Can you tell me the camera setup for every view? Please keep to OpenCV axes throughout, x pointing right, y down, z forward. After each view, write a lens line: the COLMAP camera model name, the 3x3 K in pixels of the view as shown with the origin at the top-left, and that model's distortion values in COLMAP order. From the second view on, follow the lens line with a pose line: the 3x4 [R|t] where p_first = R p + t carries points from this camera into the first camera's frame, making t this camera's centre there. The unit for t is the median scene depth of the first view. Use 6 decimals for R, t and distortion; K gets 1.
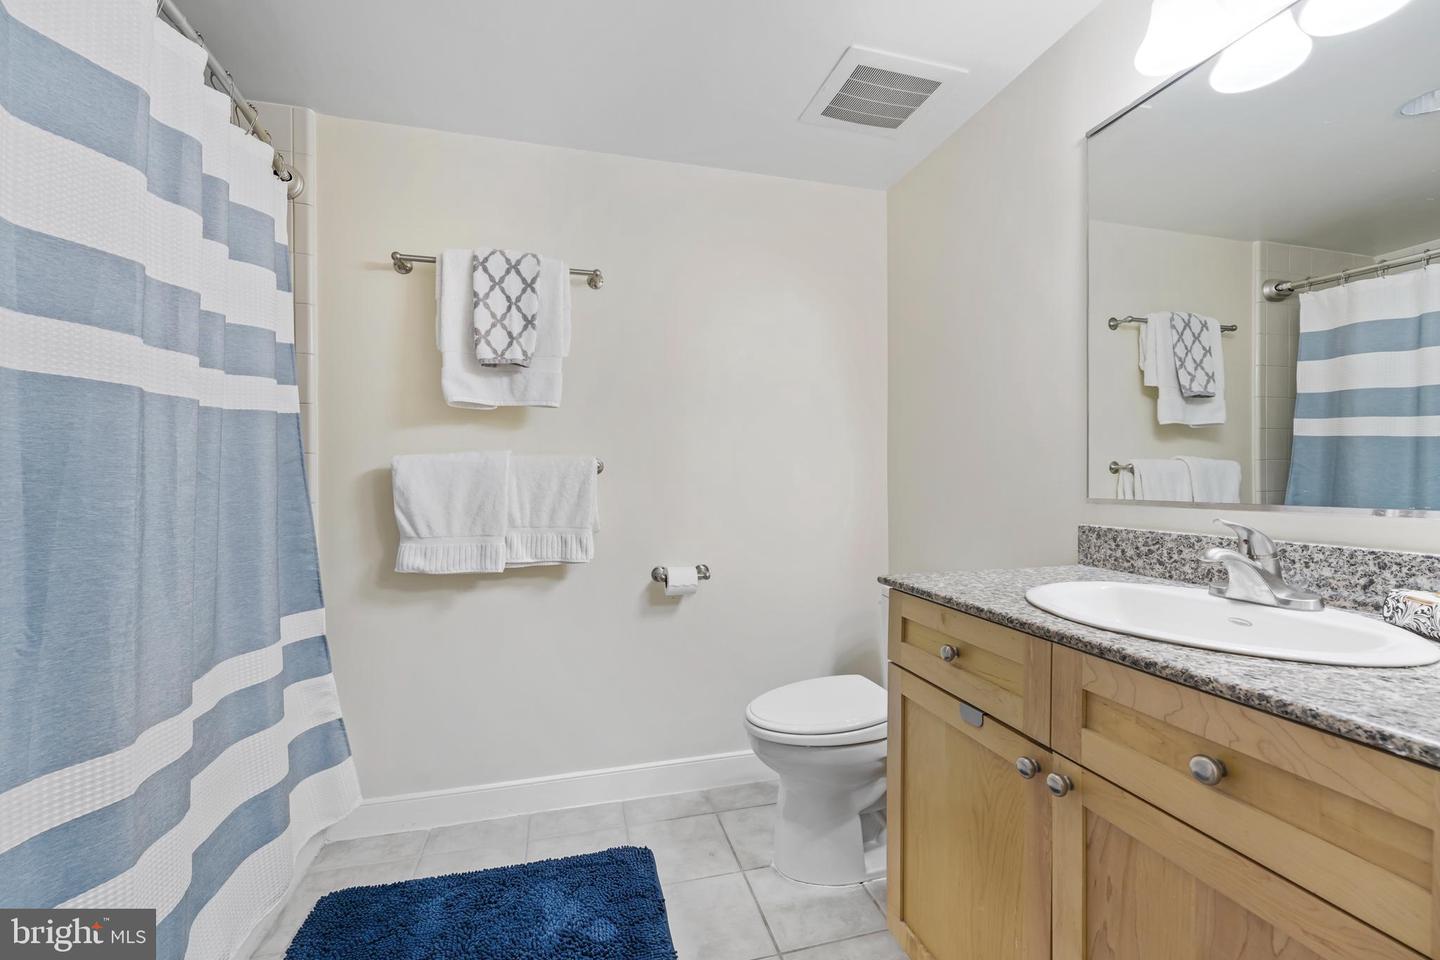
lens RADIAL K [[580.1, 0, 711.8], [0, 580.1, 482.0], [0, 0, 1]] dist [0.001089, 0.000106]
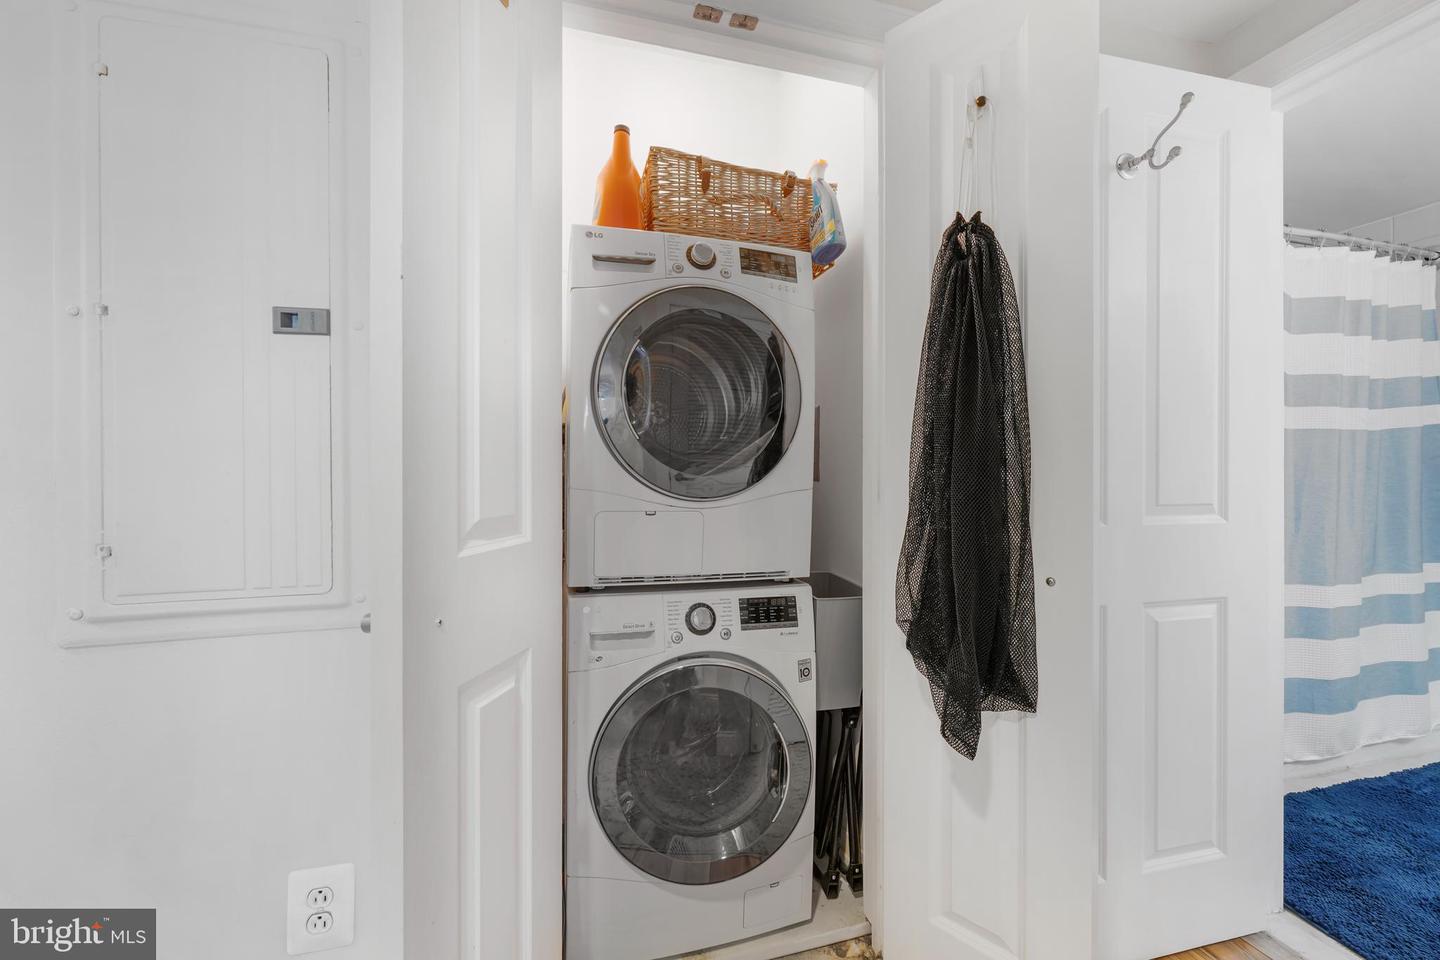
lens RADIAL K [[580.1, 0, 715.3], [0, 580.1, 478.5], [0, 0, 1]] dist [0.001089, 0.000106]
pose [[0.014232, 0.014173, -0.999798, 1.122601], [-0.005090, 0.999888, 0.014101, 0.007787], [0.999886, 0.004888, 0.014303, -1.317934]]
